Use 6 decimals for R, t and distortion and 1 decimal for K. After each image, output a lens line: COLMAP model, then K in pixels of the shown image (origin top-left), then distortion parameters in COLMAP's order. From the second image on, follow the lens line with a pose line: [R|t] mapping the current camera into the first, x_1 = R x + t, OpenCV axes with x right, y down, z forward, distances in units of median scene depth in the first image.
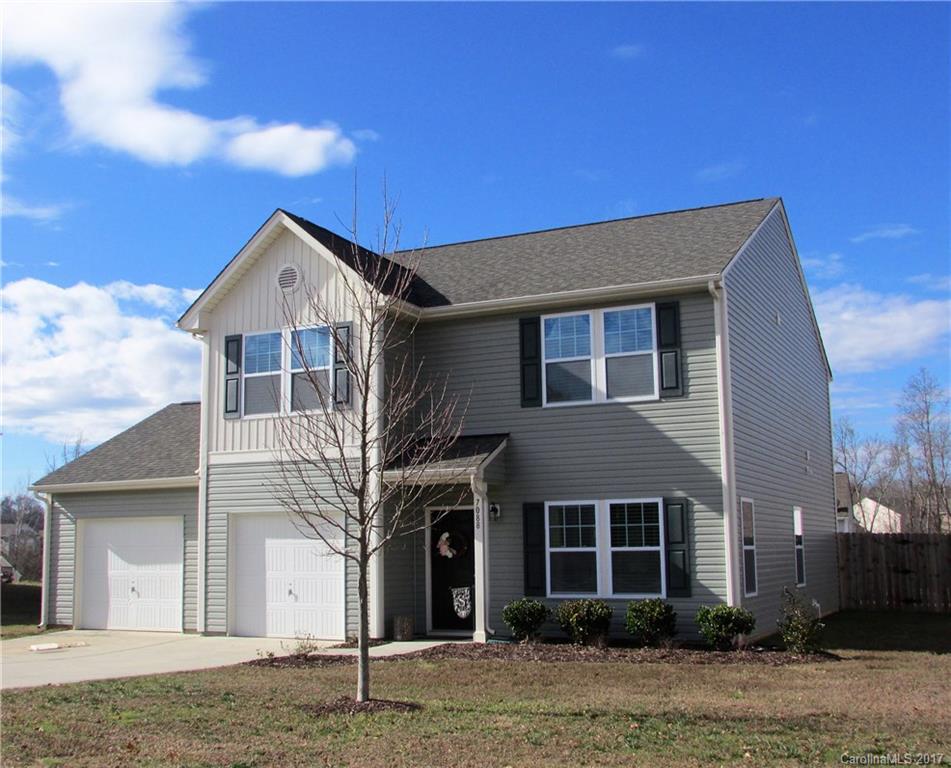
lens RADIAL K [[1102.6, 0, 473.0], [0, 1102.6, 387.4], [0, 0, 1]] dist [-0.060611, 0.000000]
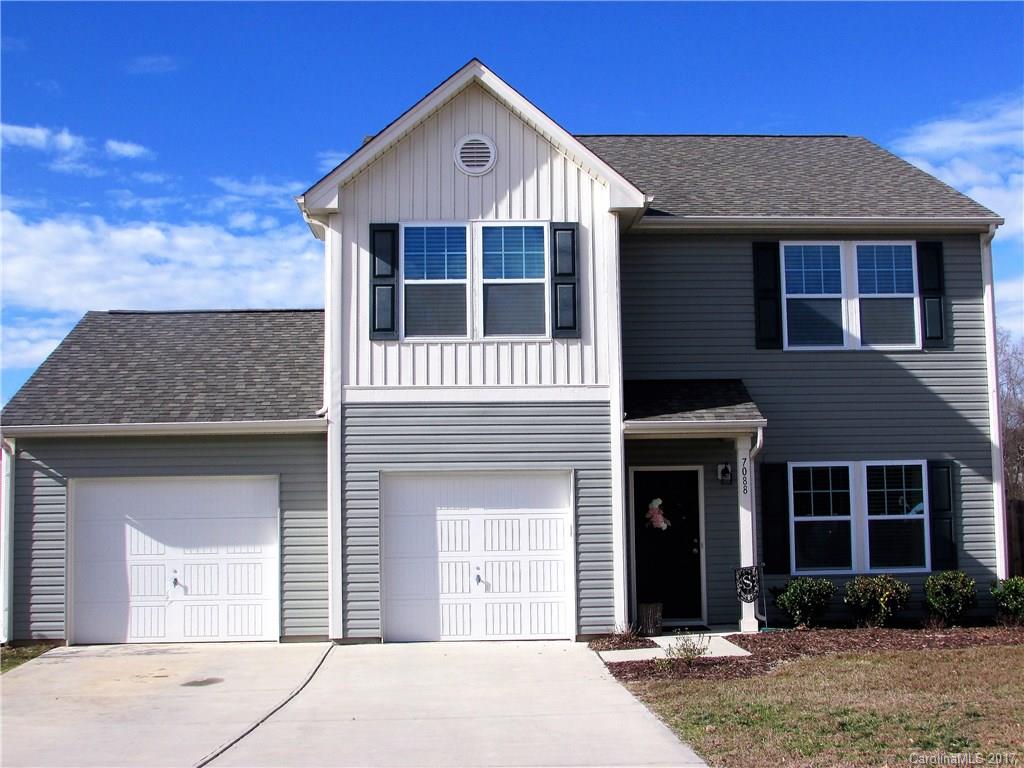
lens RADIAL K [[1235.1, 0, 513.0], [0, 1235.1, 387.3], [0, 0, 1]] dist [-0.069695, 0.000000]
pose [[0.875478, 0.043762, 0.481273, -0.555599], [-0.065183, 0.997484, 0.027874, 0.032626], [-0.478842, -0.055774, 0.876128, 0.267529]]
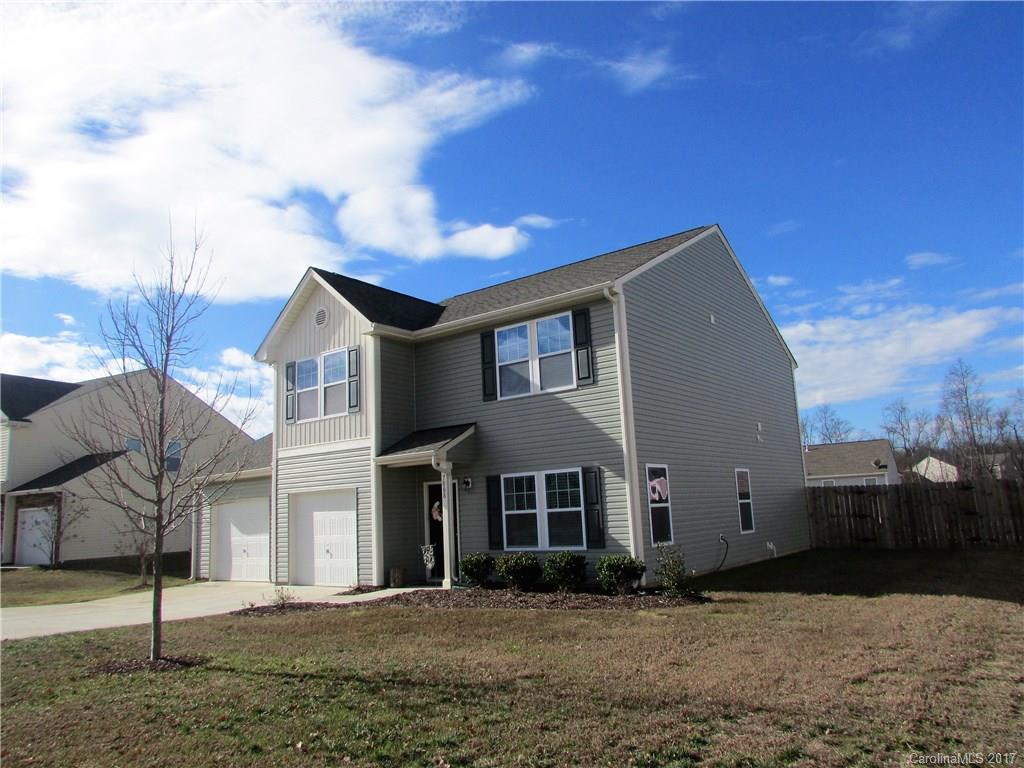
lens RADIAL K [[734.1, 0, 533.6], [0, 734.1, 386.9], [0, 0, 1]] dist [-0.031232, 0.008198]
pose [[0.984003, -0.066364, -0.165331, 0.239950], [0.063603, 0.997734, -0.021946, 0.022968], [0.166413, 0.011079, 0.985994, 0.165680]]
